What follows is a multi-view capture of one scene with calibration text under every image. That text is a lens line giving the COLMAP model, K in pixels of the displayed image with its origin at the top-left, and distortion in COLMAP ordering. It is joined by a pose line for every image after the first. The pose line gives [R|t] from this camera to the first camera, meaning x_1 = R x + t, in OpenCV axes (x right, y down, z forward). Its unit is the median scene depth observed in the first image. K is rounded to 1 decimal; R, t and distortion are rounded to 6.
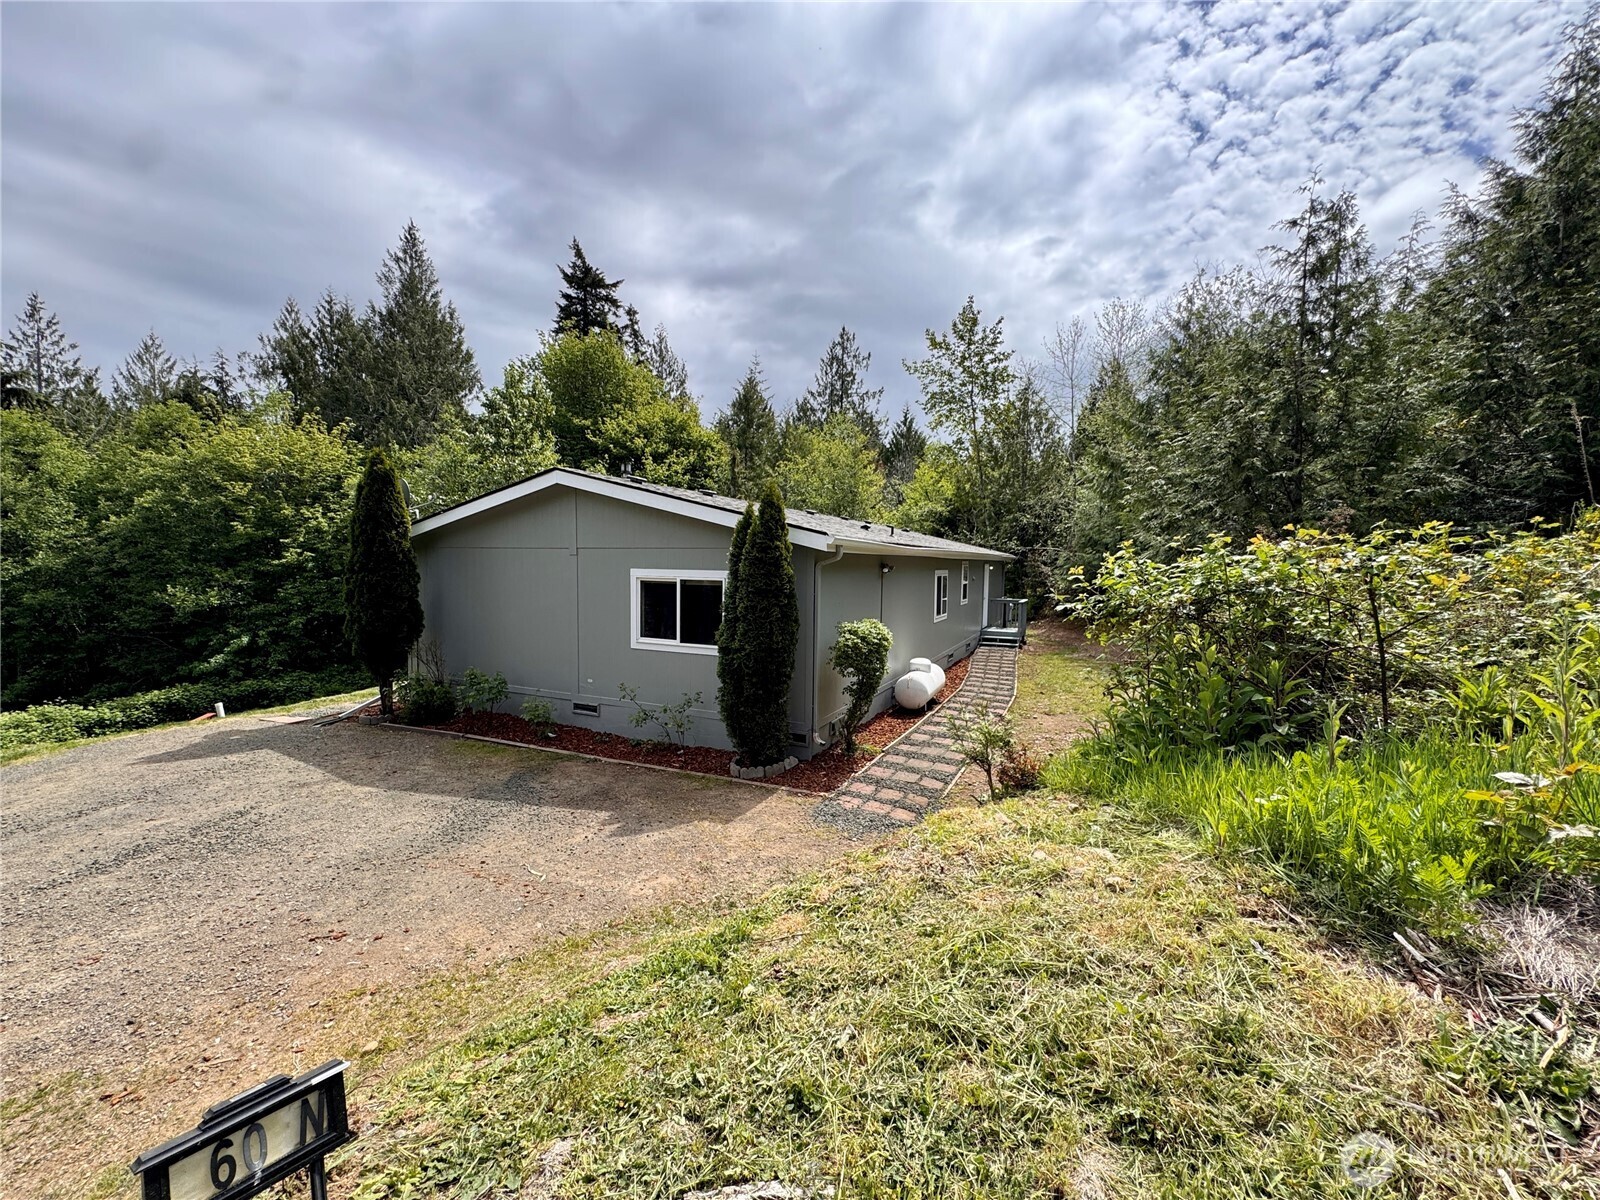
lens RADIAL K [[636.7, 0, 792.6], [0, 636.7, 610.4], [0, 0, 1]] dist [-0.001226, -0.000084]
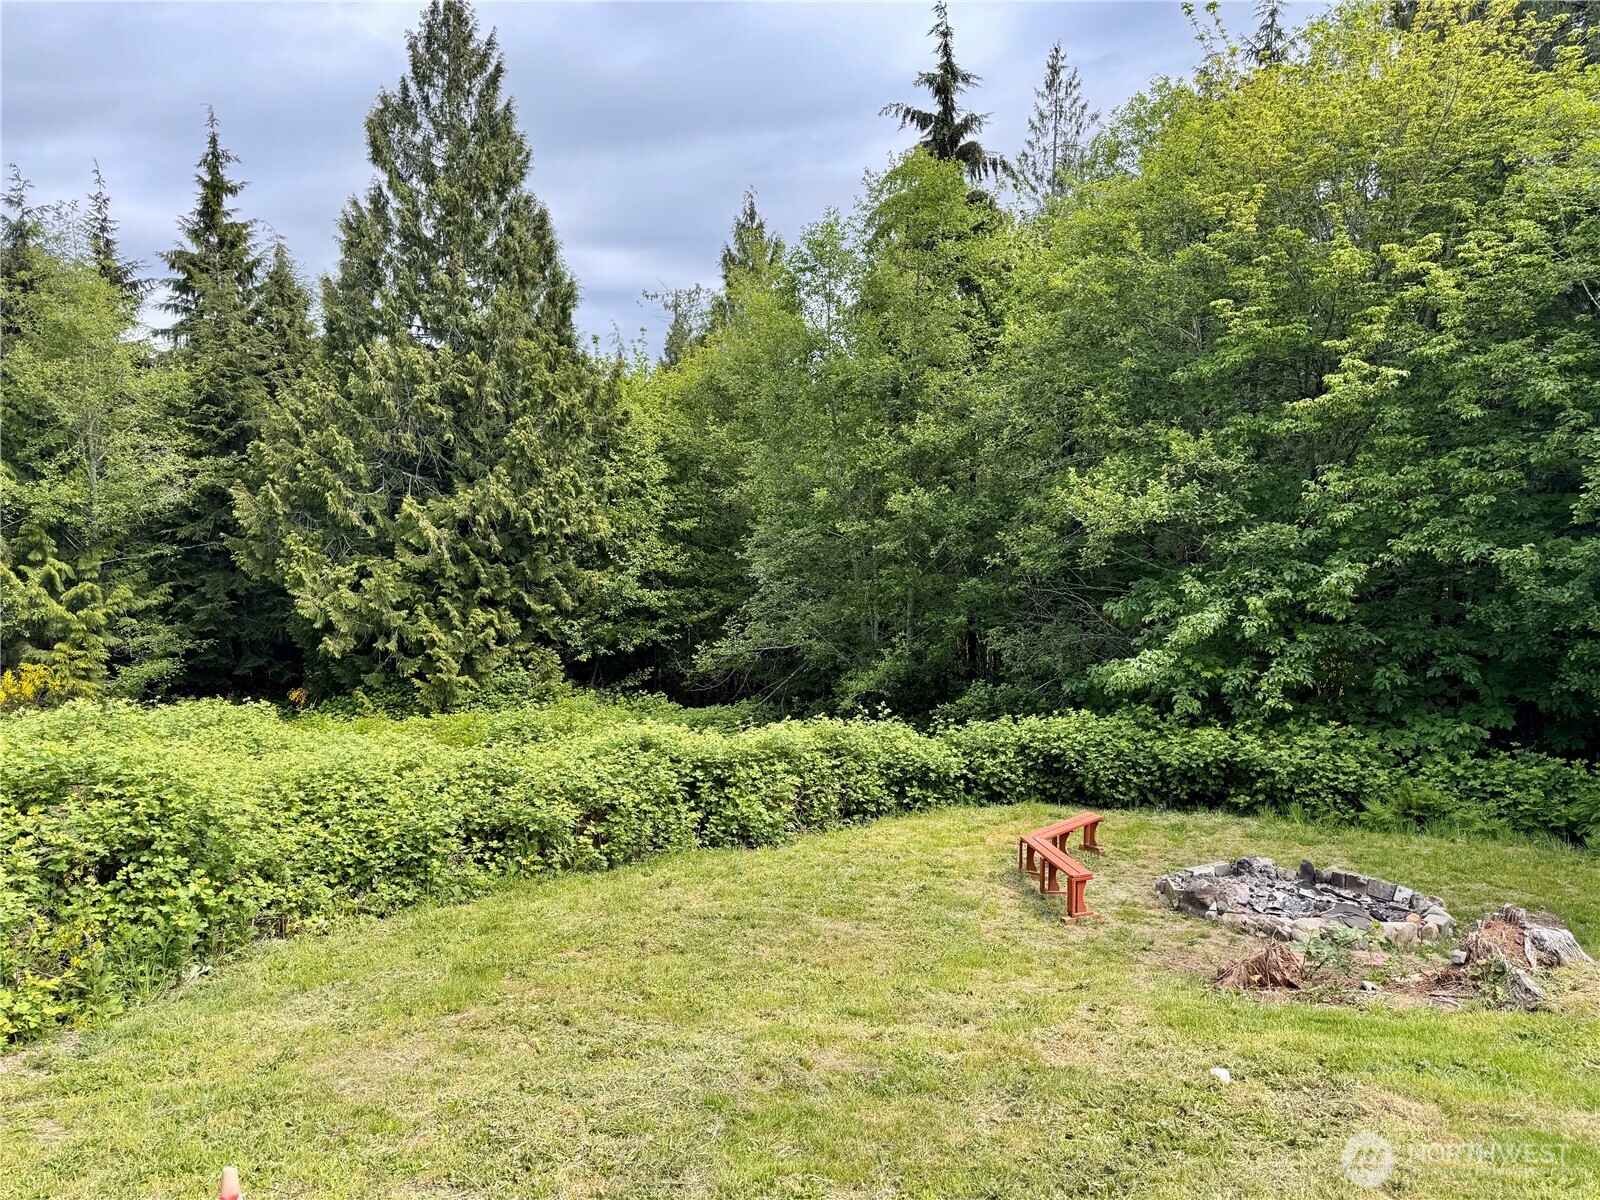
lens RADIAL K [[1120.6, 0, 791.2], [0, 1120.6, 614.1], [0, 0, 1]] dist [0.058772, -0.060165]
pose [[0.407394, 0.085480, -0.909243, -0.372738], [-0.059361, 0.995983, 0.067037, 0.015226], [0.911321, 0.026663, 0.410831, 0.519641]]
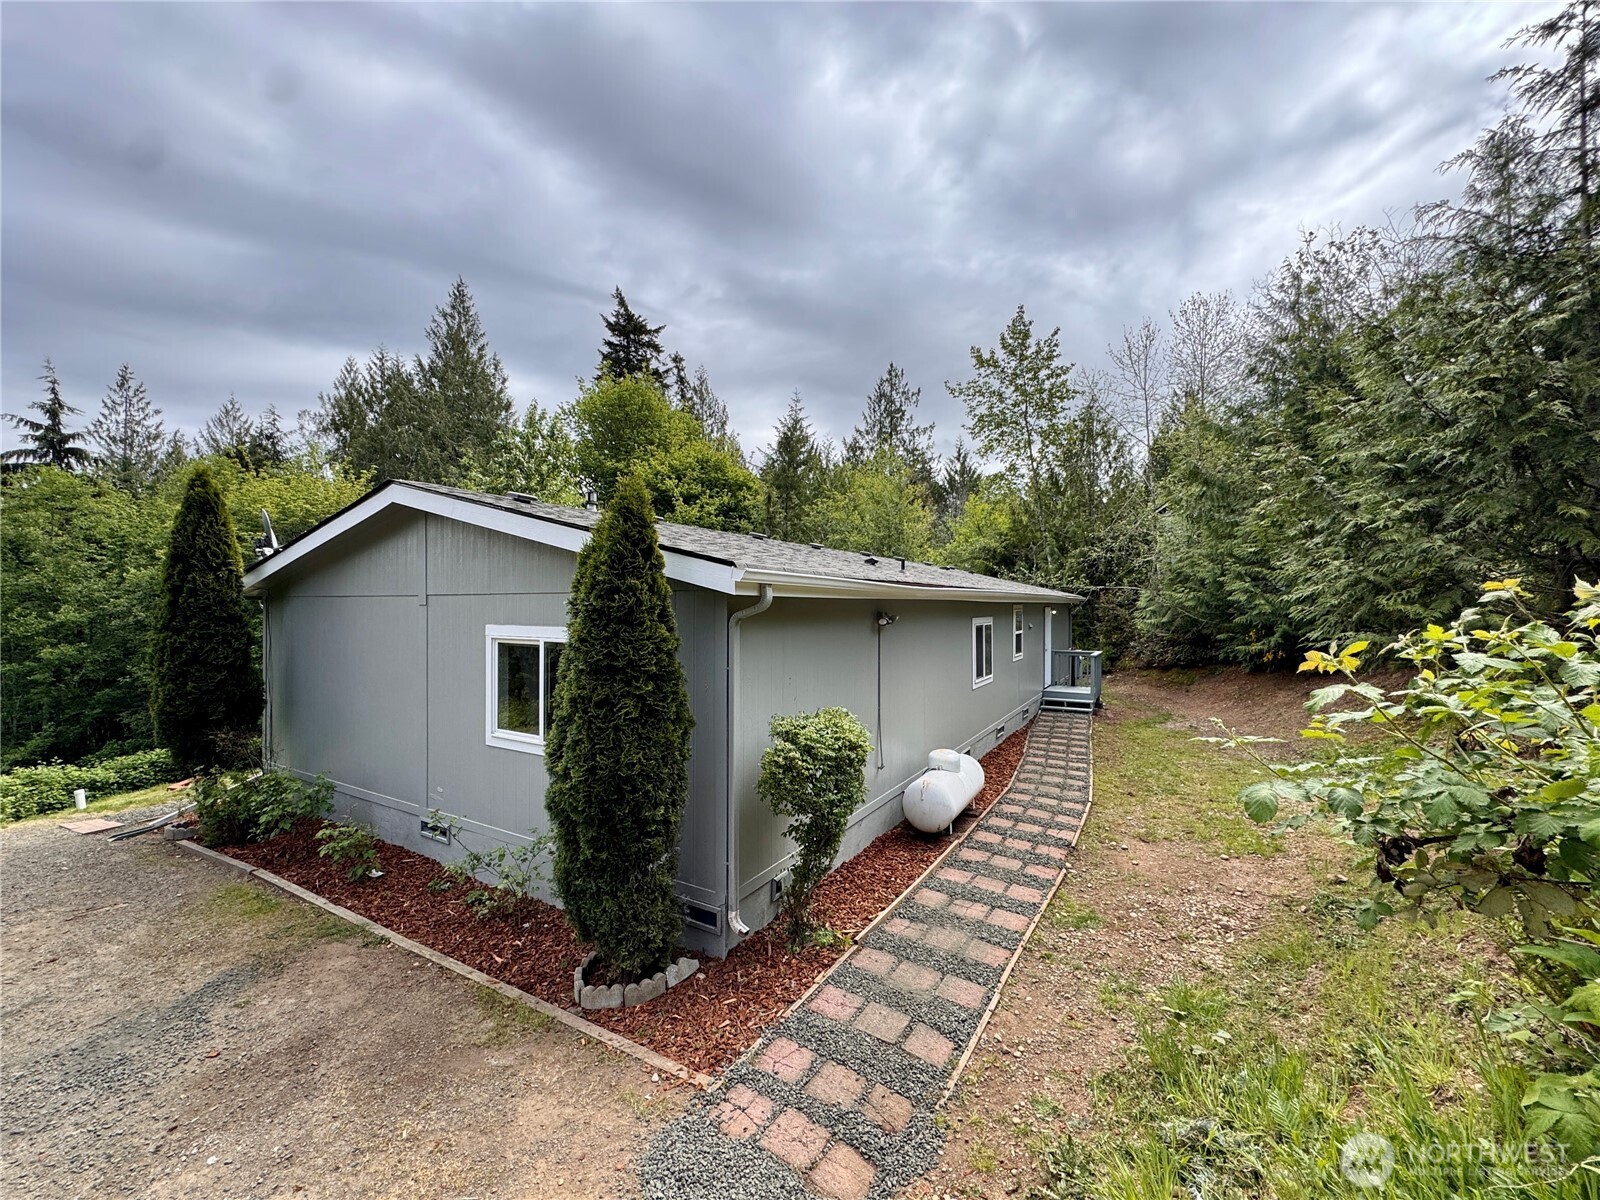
lens RADIAL K [[636.7, 0, 796.9], [0, 636.7, 607.1], [0, 0, 1]] dist [-0.001226, -0.000084]
pose [[0.995924, -0.012225, -0.089368, 0.041344], [0.005590, 0.997234, -0.074120, -0.010372], [0.090027, 0.073318, 0.993237, 0.116502]]
